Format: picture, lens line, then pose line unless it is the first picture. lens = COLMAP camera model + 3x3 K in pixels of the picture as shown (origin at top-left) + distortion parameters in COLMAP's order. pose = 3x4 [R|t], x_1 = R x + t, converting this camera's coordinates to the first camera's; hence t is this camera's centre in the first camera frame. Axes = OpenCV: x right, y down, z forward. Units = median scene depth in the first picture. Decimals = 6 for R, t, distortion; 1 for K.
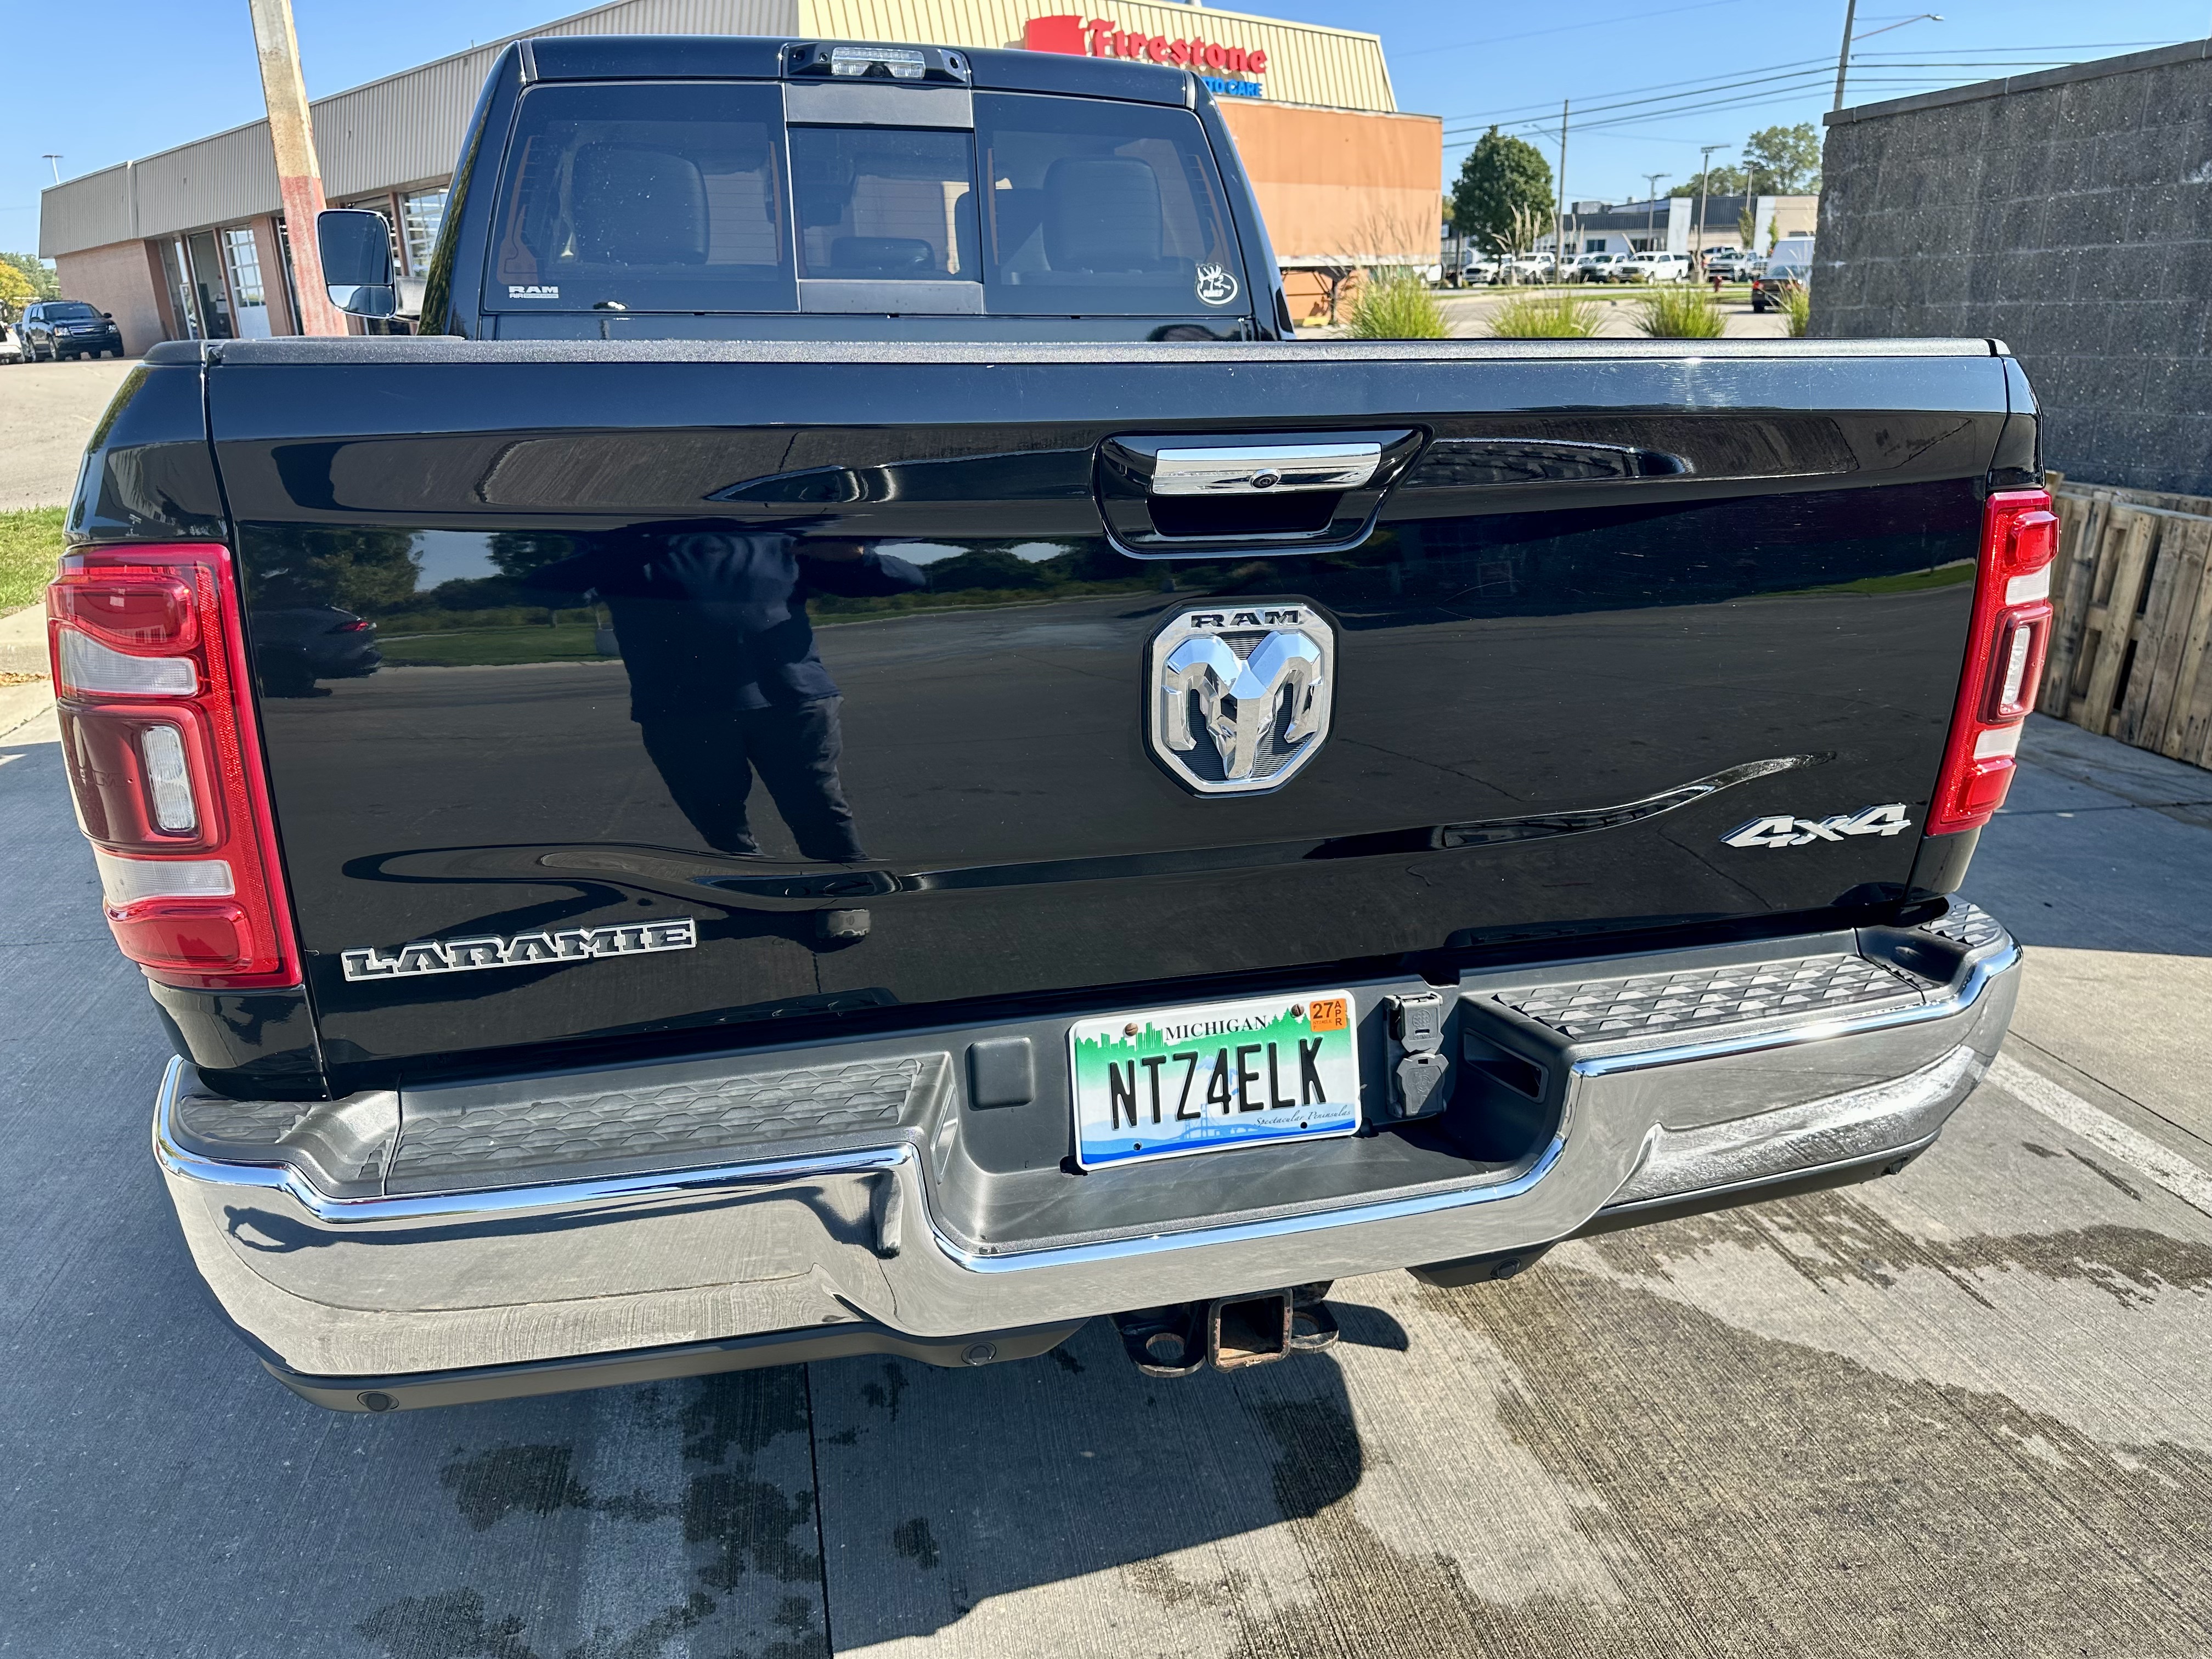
lens RADIAL K [[1575.4, 0, 1097.2], [0, 1575.4, 842.9], [0, 0, 1]] dist [0.031420, -0.027473]
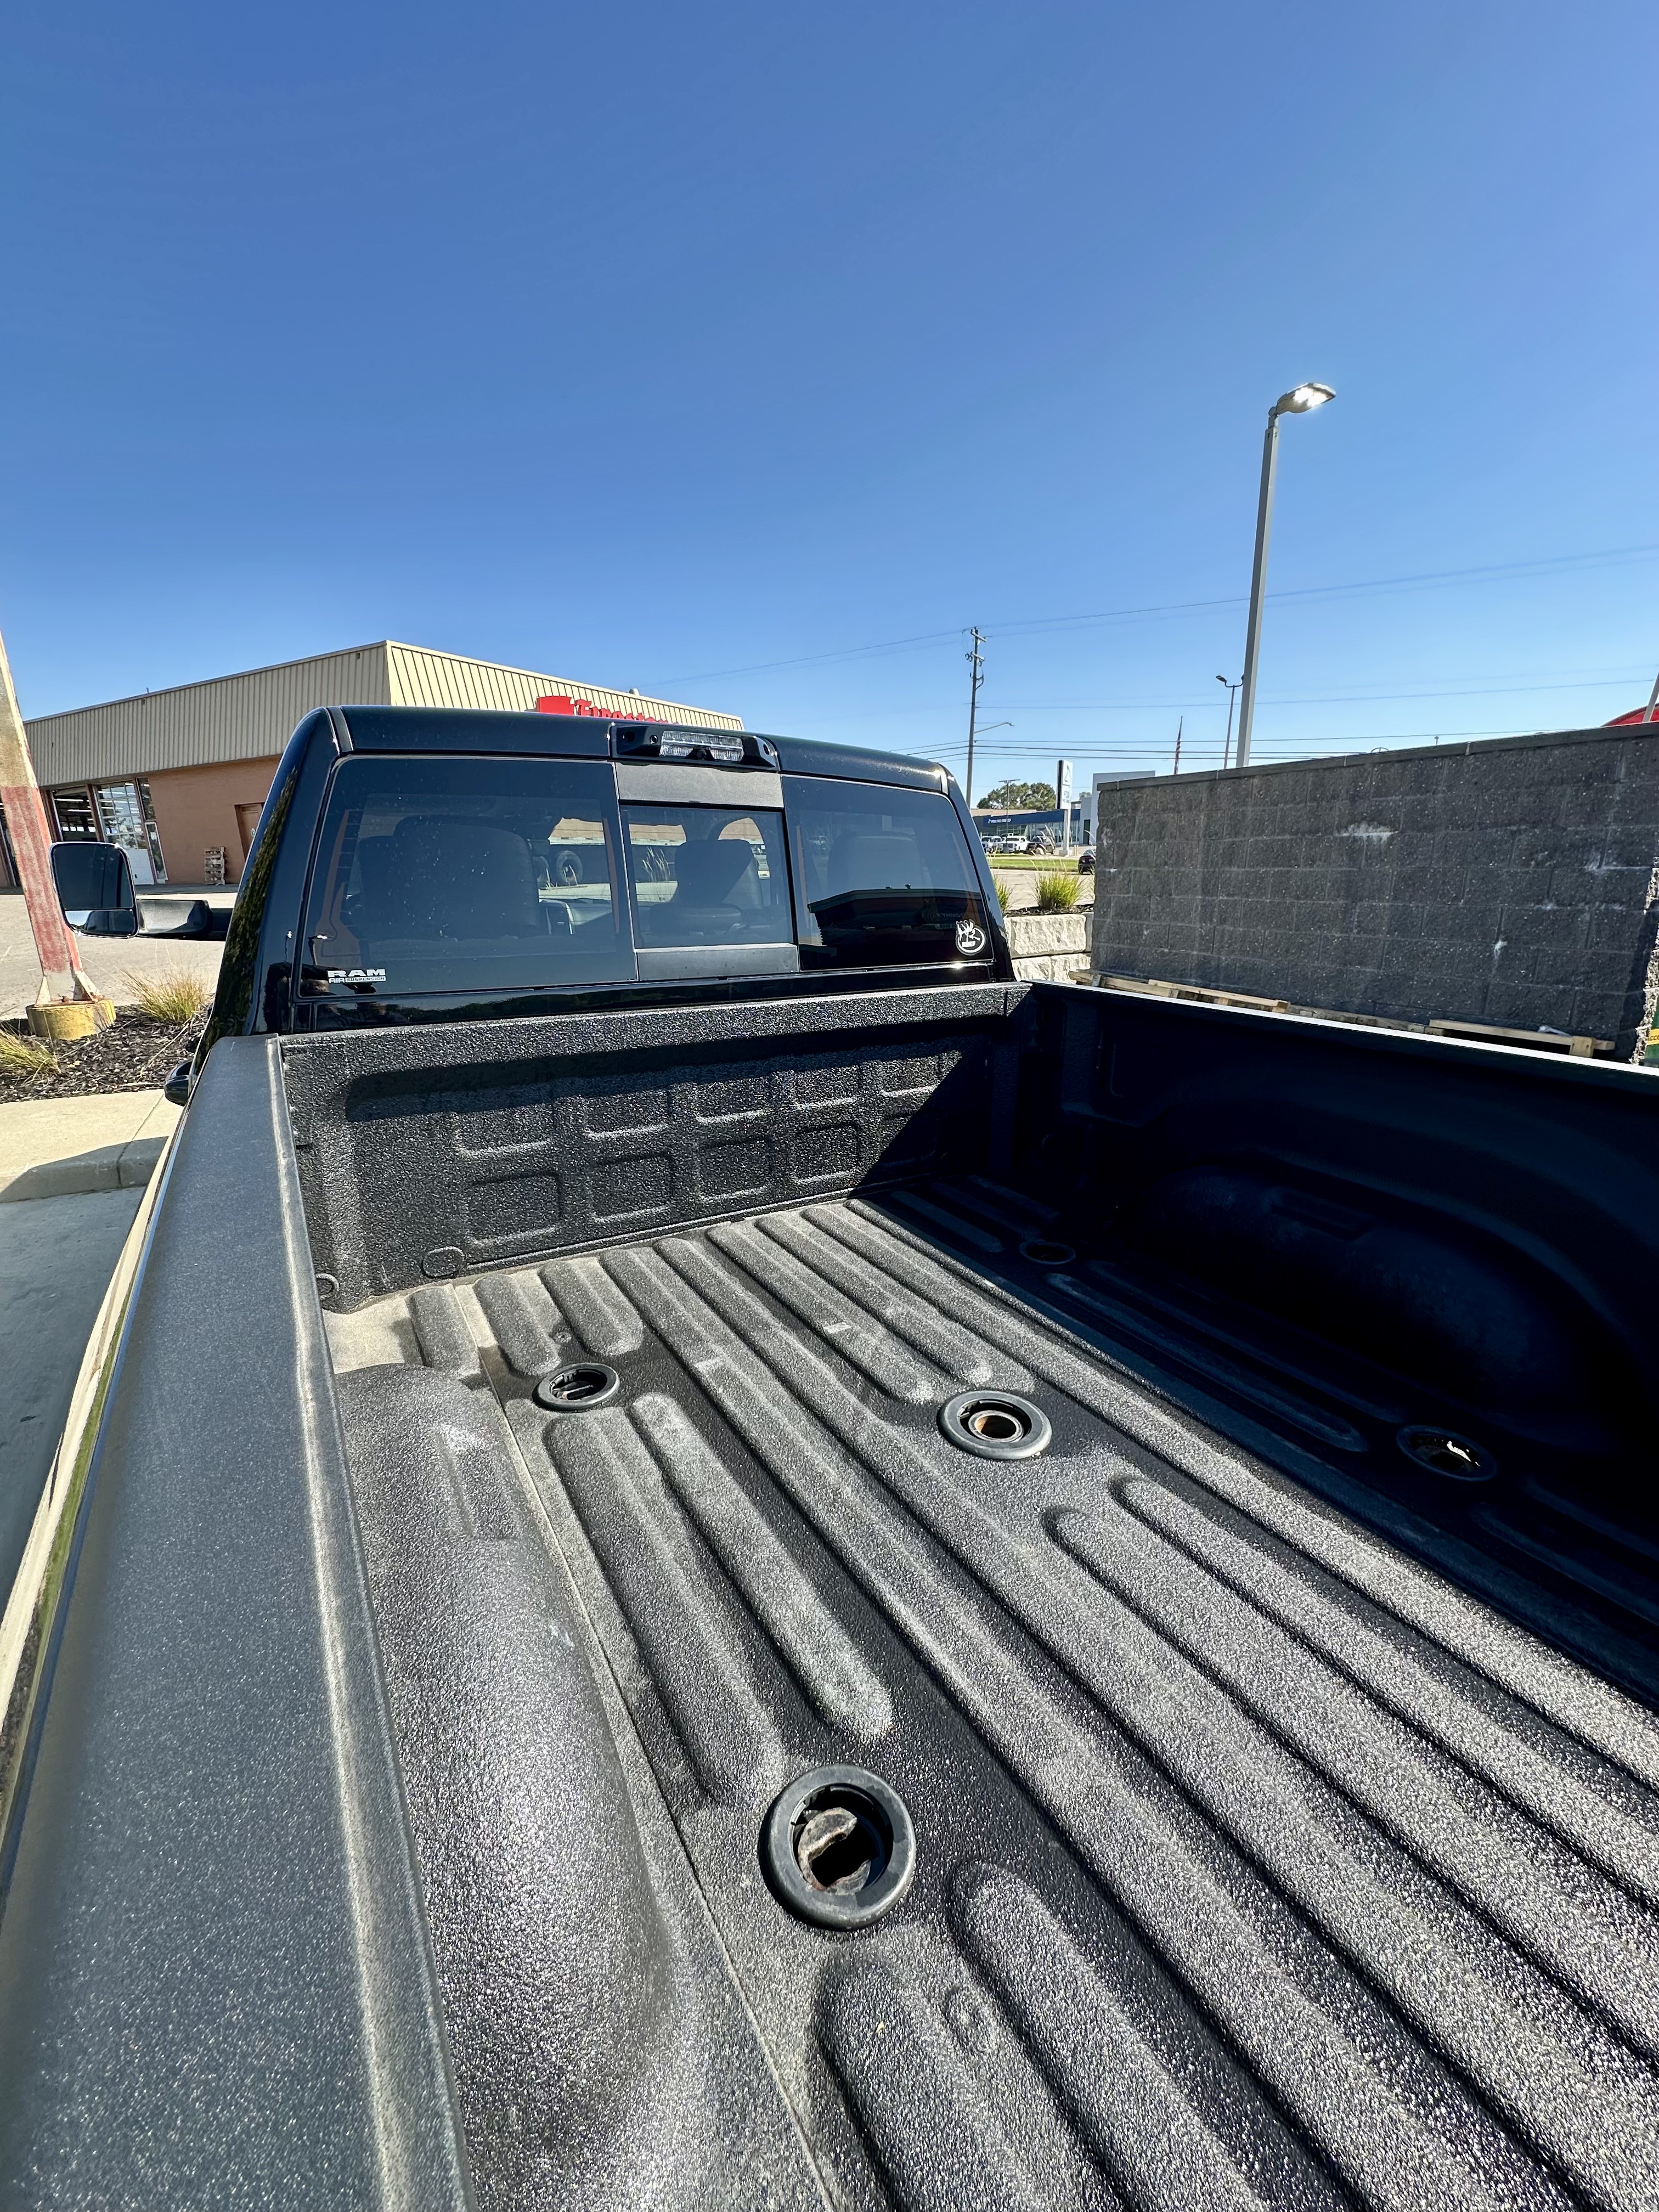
lens RADIAL K [[880.3, 0, 829.5], [0, 880.3, 1106.0], [0, 0, 1]] dist [0.000354, -0.000006]
pose [[0.960189, -0.065565, 0.271548, -0.126965], [0.079755, 0.995949, -0.041541, -0.123335], [-0.267724, 0.061544, 0.961528, 0.237712]]
